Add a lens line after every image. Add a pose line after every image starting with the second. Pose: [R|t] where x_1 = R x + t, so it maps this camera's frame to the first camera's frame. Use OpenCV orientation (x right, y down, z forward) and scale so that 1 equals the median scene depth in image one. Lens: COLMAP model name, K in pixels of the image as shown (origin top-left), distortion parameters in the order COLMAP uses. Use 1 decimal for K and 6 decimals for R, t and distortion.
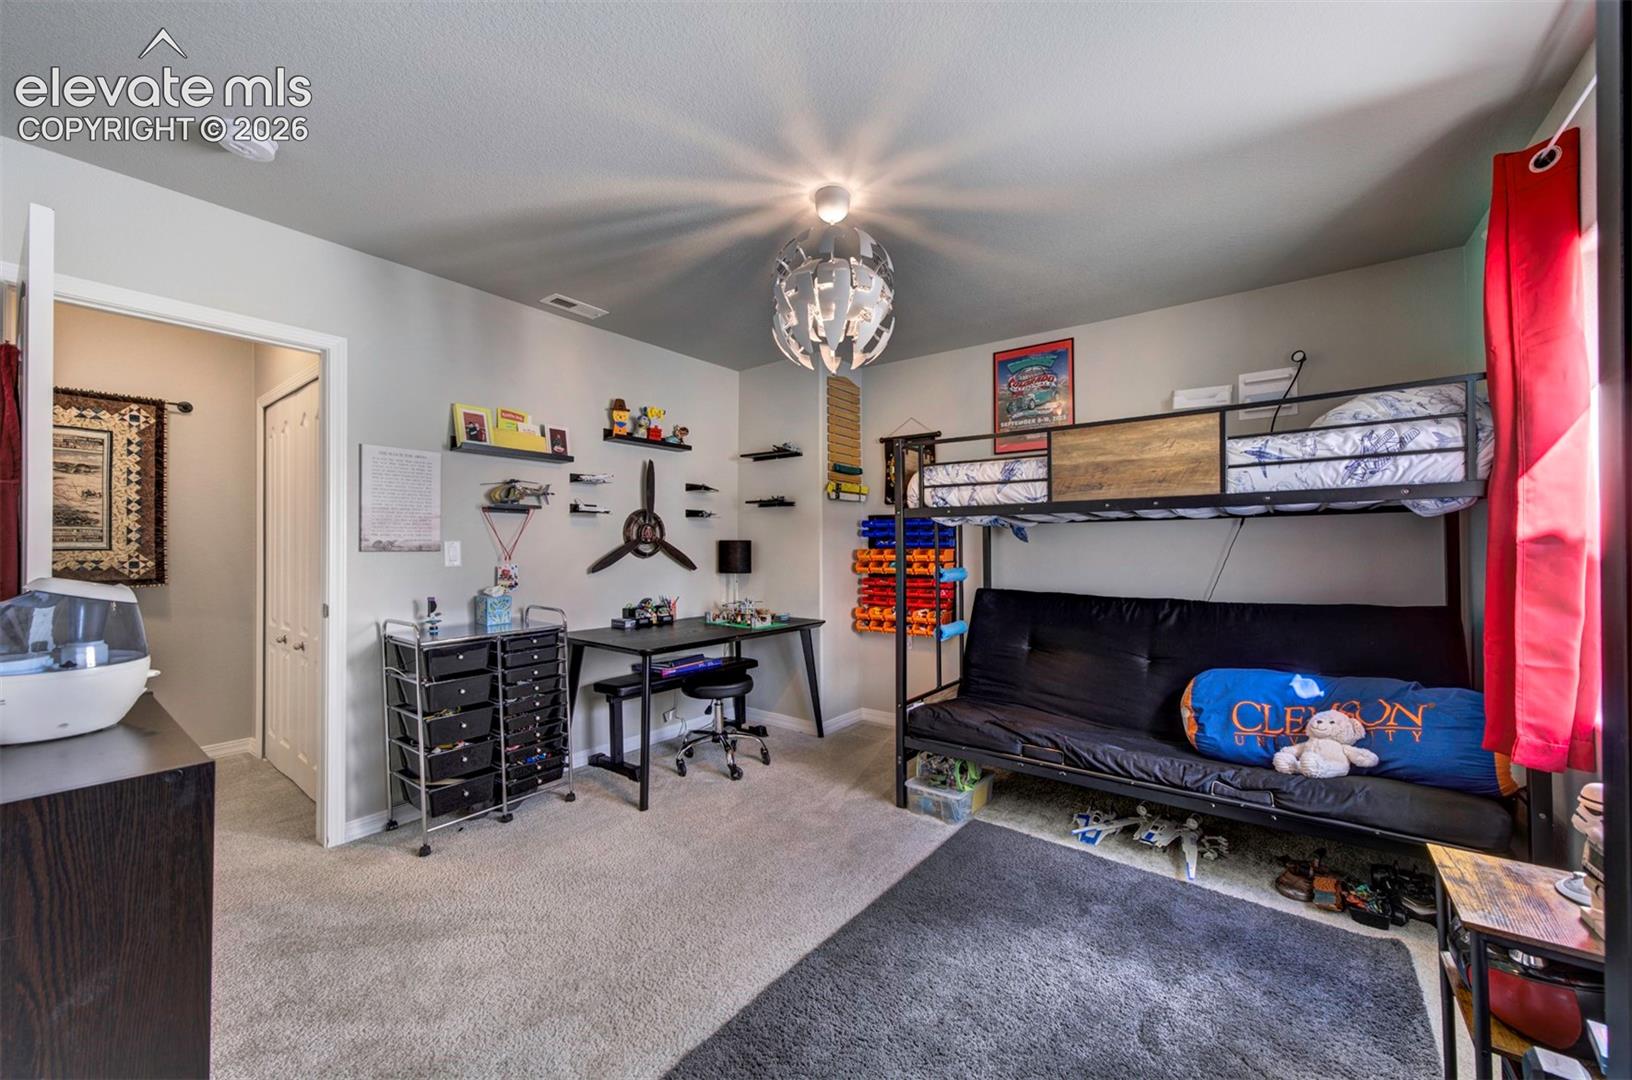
lens RADIAL K [[599.0, 0, 805.1], [0, 599.0, 543.0], [0, 0, 1]] dist [-0.000147, 0.000388]
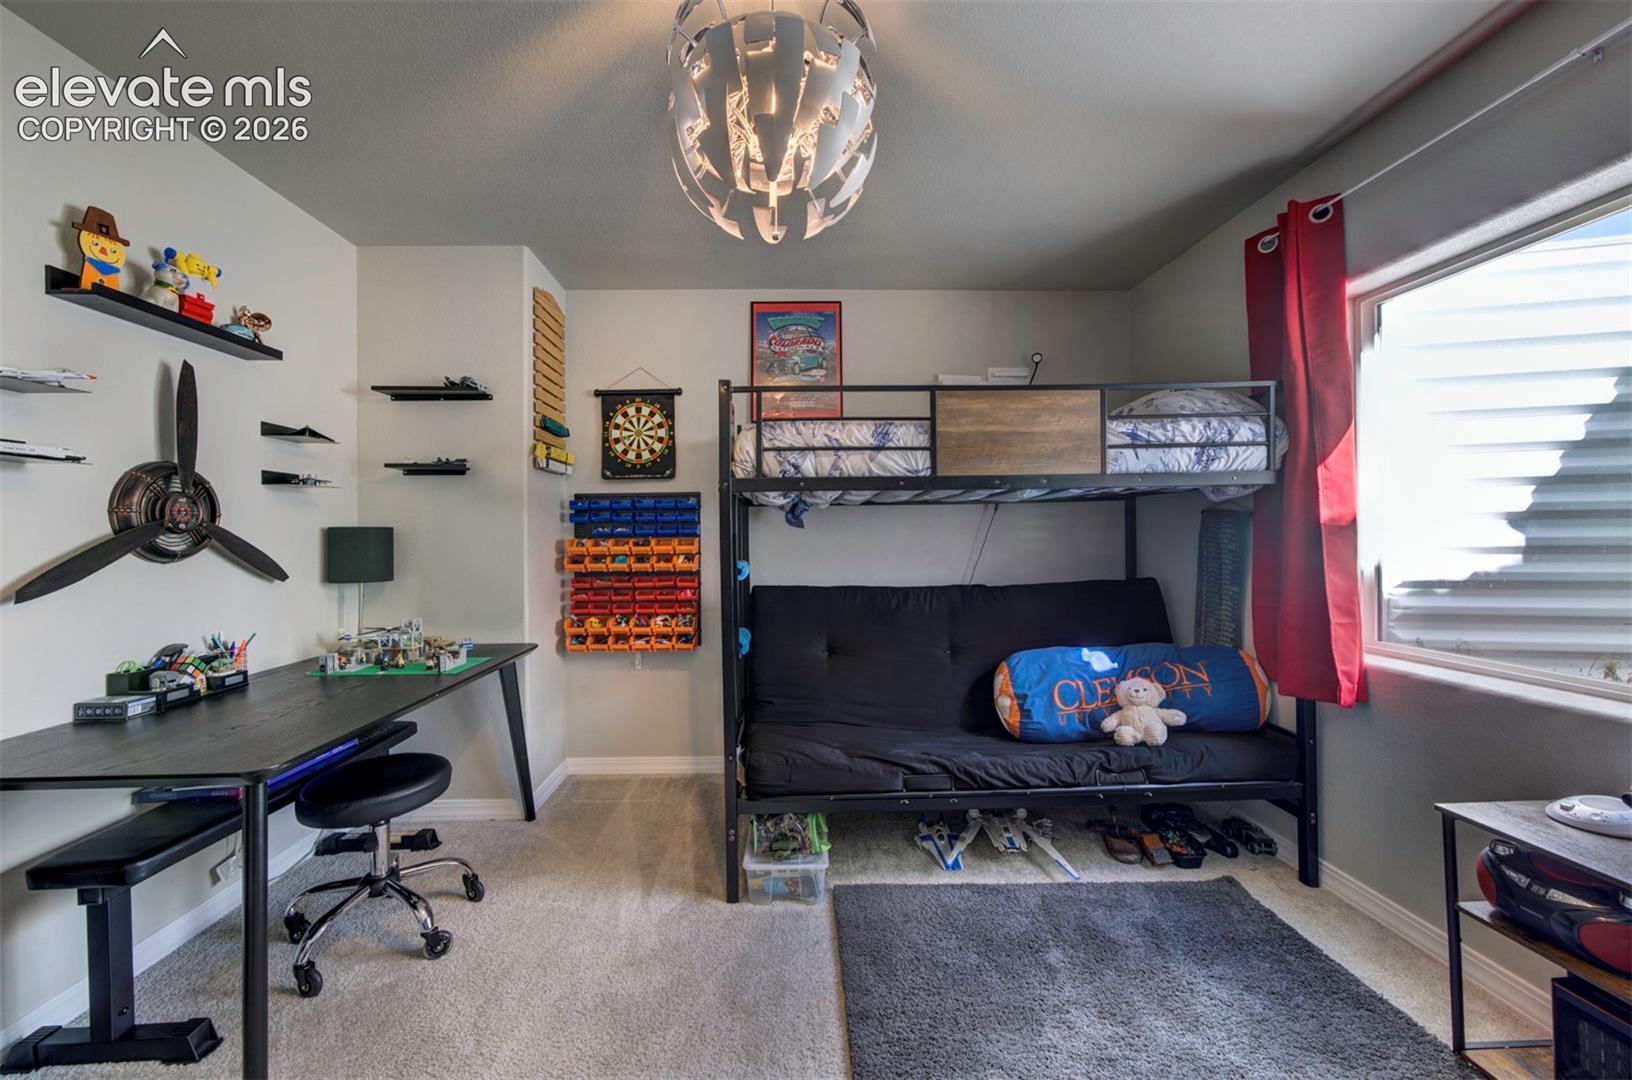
lens RADIAL K [[625.5, 0, 810.9], [0, 625.5, 530.8], [0, 0, 1]] dist [-0.030763, 0.018503]
pose [[0.784350, -0.005464, 0.620295, -0.232122], [0.007820, 0.999969, -0.001080, 0.005806], [-0.620270, 0.005697, 0.784368, 0.388507]]
